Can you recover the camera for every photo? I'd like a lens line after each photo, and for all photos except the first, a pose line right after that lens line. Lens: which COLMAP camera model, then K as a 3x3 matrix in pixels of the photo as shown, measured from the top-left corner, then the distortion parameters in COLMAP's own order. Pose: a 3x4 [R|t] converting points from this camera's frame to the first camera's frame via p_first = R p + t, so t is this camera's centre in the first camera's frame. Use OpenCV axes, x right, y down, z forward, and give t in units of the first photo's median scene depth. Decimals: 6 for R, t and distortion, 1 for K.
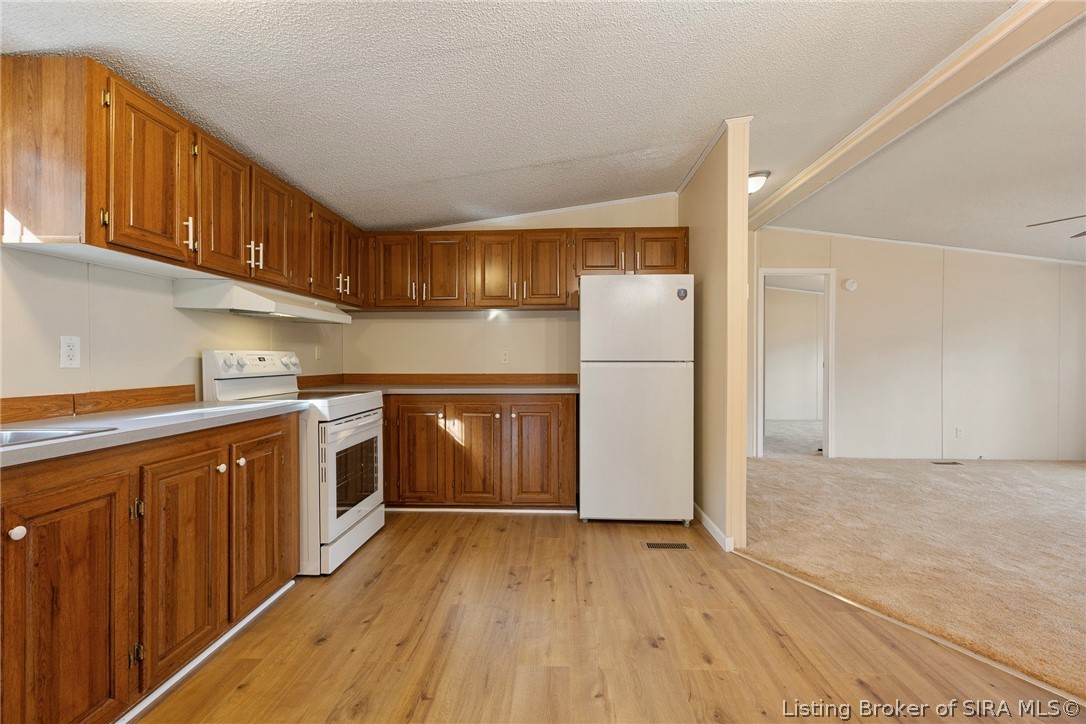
lens RADIAL K [[491.5, 0, 543.0], [0, 491.5, 362.0], [0, 0, 1]] dist [0.001498, 0.000091]
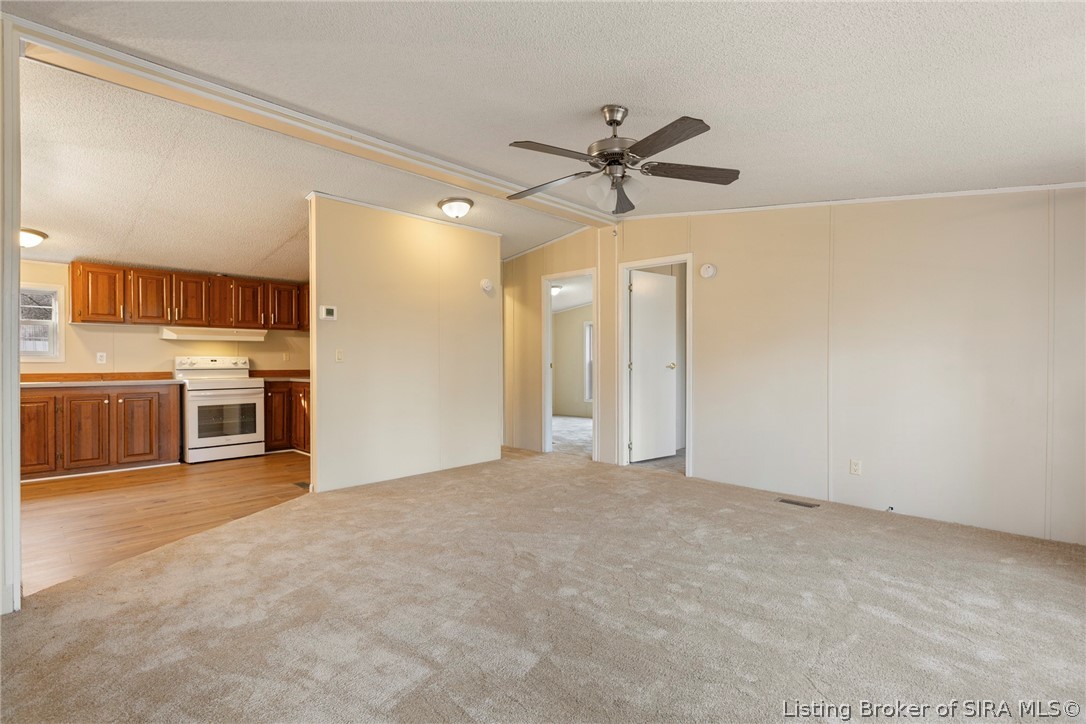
lens RADIAL K [[513.9, 0, 542.4], [0, 513.9, 366.6], [0, 0, 1]] dist [-0.003197, -0.001058]
pose [[0.744913, 0.007700, -0.667118, 2.085406], [-0.003998, 0.999967, 0.007077, -0.001874], [0.667150, -0.002605, 0.744919, 0.361532]]
